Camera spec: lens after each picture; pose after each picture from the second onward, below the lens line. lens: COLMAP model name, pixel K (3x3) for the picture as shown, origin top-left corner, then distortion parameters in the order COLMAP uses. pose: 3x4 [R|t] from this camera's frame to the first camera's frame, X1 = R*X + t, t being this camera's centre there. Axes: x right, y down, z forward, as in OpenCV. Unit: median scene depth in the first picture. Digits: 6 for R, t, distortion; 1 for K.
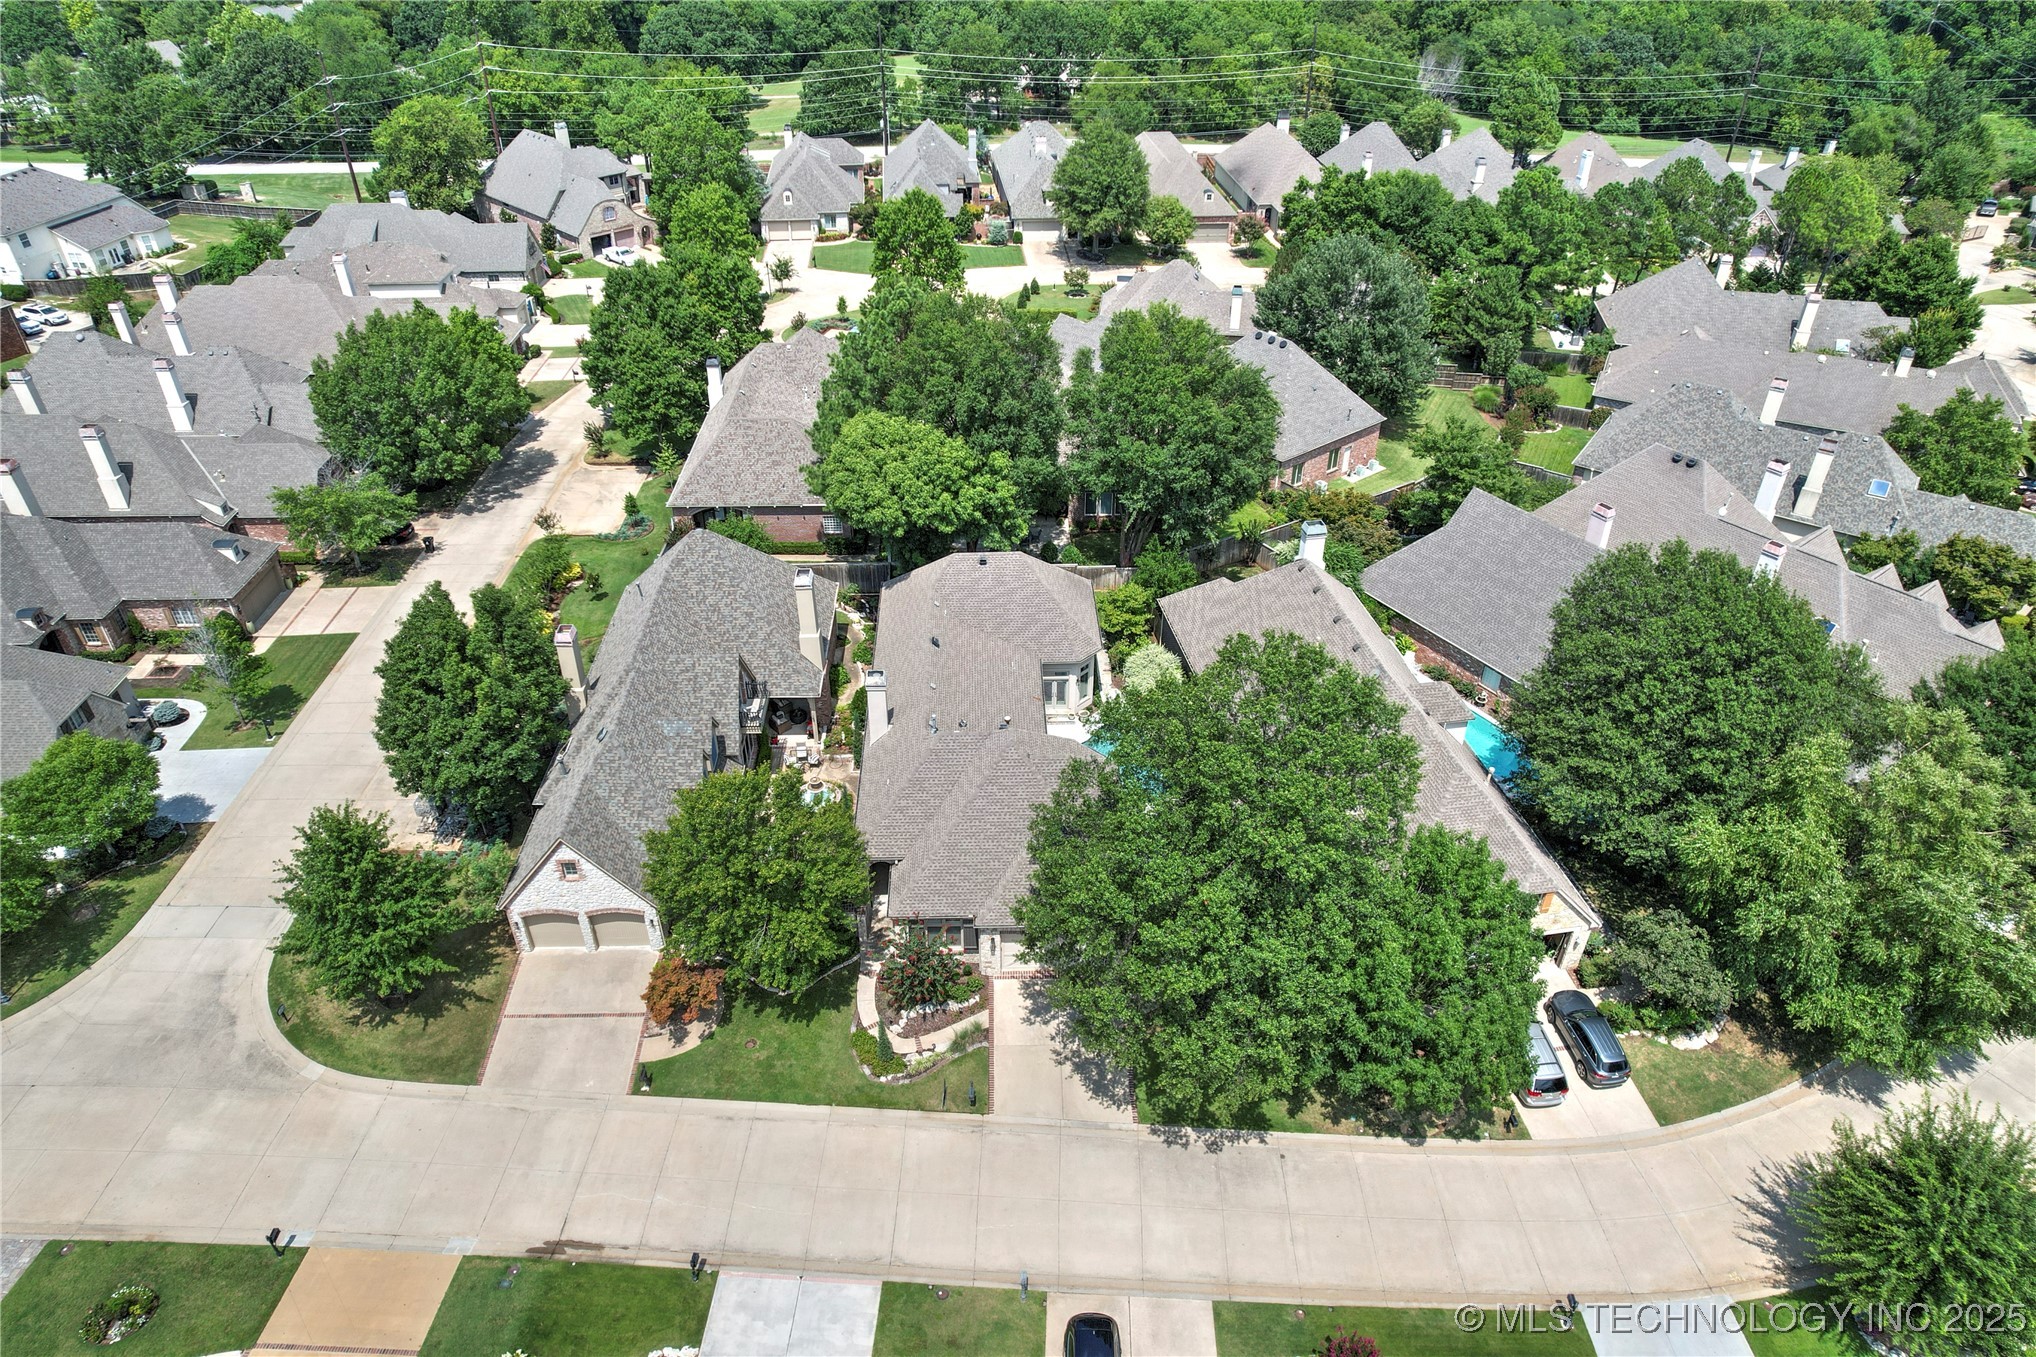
lens RADIAL K [[1300.2, 0, 1018.0], [0, 1300.2, 678.5], [0, 0, 1]] dist [-0.077025, 0.060413]
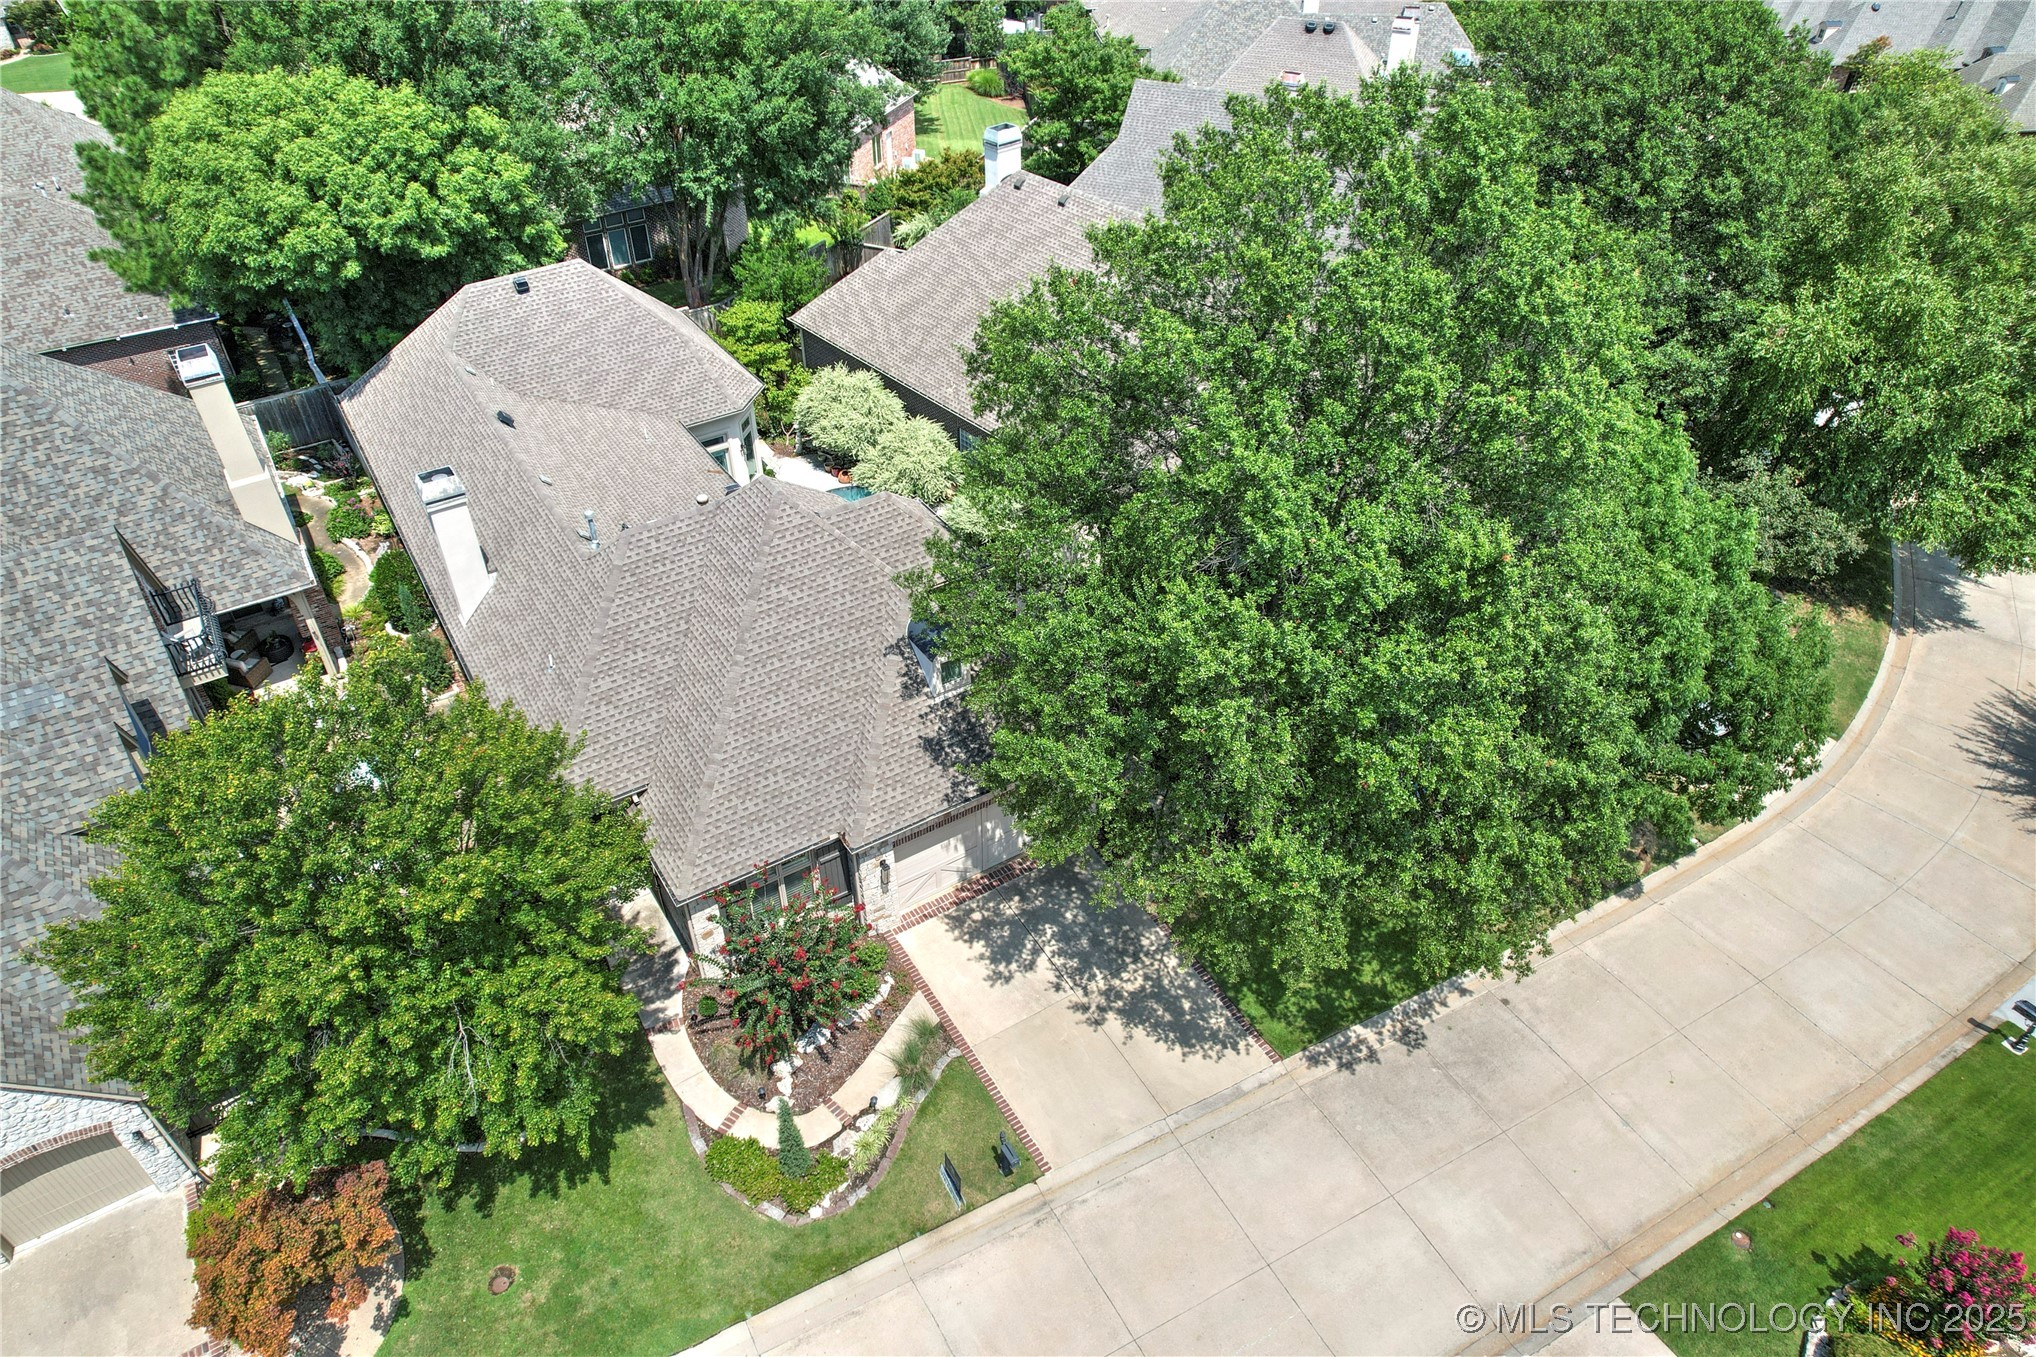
lens RADIAL K [[1300.2, 0, 1018.0], [0, 1300.2, 678.5], [0, 0, 1]] dist [-0.077025, 0.060413]
pose [[0.856995, -0.328908, 0.396711, -0.158101], [0.297731, 0.944361, 0.139783, 0.077068], [-0.420614, -0.001680, 0.907238, 0.518668]]
